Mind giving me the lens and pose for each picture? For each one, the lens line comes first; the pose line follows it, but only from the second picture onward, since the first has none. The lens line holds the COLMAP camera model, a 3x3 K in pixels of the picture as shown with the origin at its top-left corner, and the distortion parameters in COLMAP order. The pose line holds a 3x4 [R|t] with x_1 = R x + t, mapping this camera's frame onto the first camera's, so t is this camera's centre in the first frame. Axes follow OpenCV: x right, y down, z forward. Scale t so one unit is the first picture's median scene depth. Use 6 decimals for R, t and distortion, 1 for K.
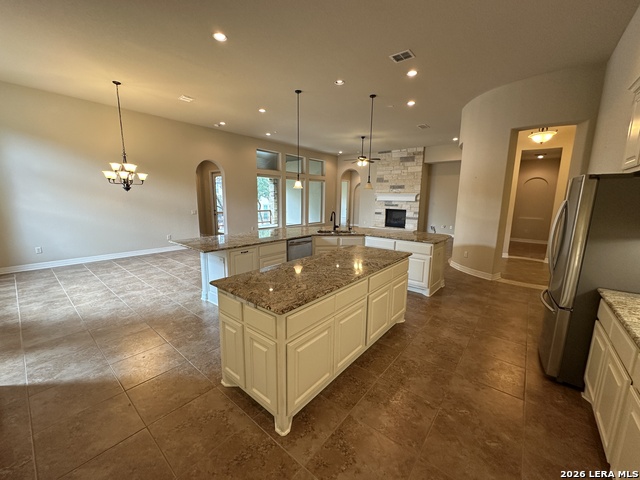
lens RADIAL K [[255.0, 0, 320.9], [0, 255.0, 240.3], [0, 0, 1]] dist [-0.000984, 0.000114]
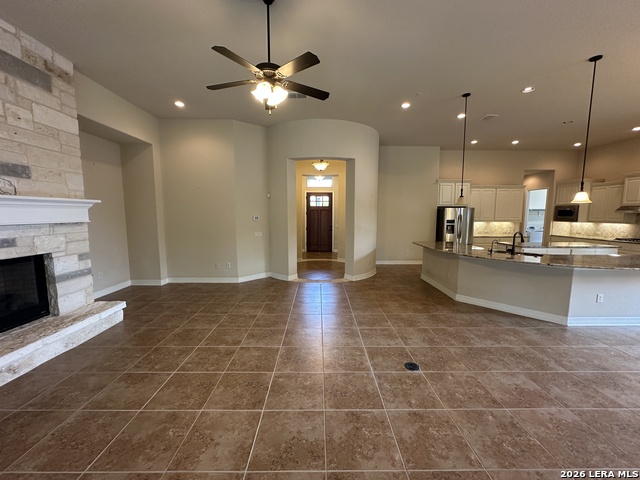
lens RADIAL K [[255.0, 0, 320.1], [0, 255.0, 239.1], [0, 0, 1]] dist [-0.000984, 0.000114]
pose [[-0.638266, -0.092286, 0.764264, -0.083308], [0.116764, 0.969696, 0.214606, -0.162158], [-0.760909, 0.226215, -0.608148, 0.940651]]
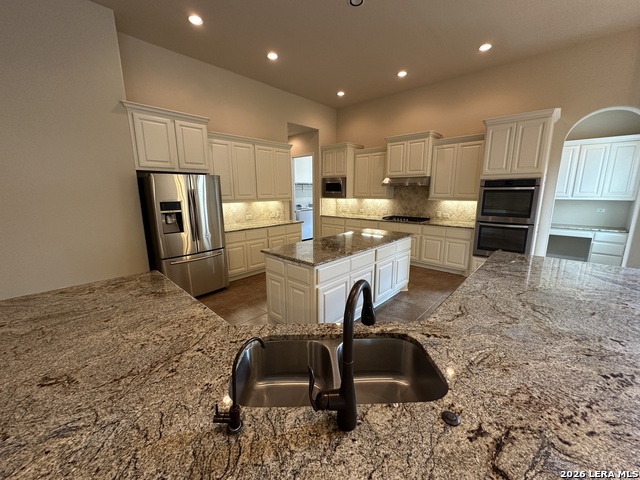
lens RADIAL K [[255.0, 0, 320.3], [0, 255.0, 240.3], [0, 0, 1]] dist [-0.000984, 0.000114]
pose [[-0.998276, -0.019514, 0.055362, 0.028196], [0.001268, 0.935739, 0.352691, -0.086622], [-0.058686, 0.352154, -0.934101, 0.527987]]
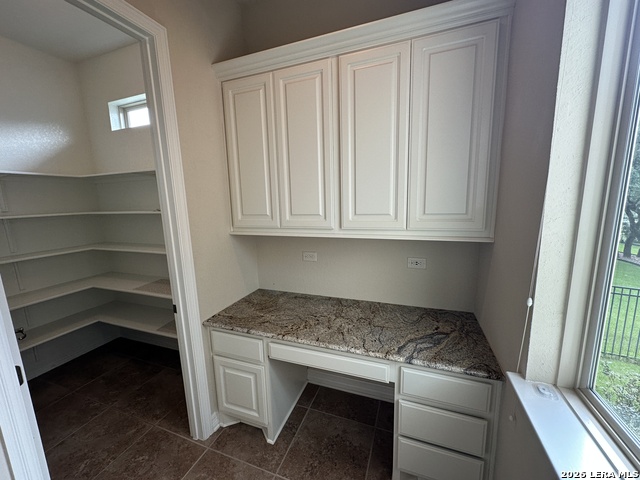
lens RADIAL K [[255.0, 0, 319.4], [0, 255.0, 241.2], [0, 0, 1]] dist [-0.000984, 0.000114]
pose [[-0.945057, 0.068312, -0.319689, -0.348140], [-0.036005, 0.950223, 0.309484, -0.034026], [0.324918, 0.303990, -0.895555, 0.164402]]
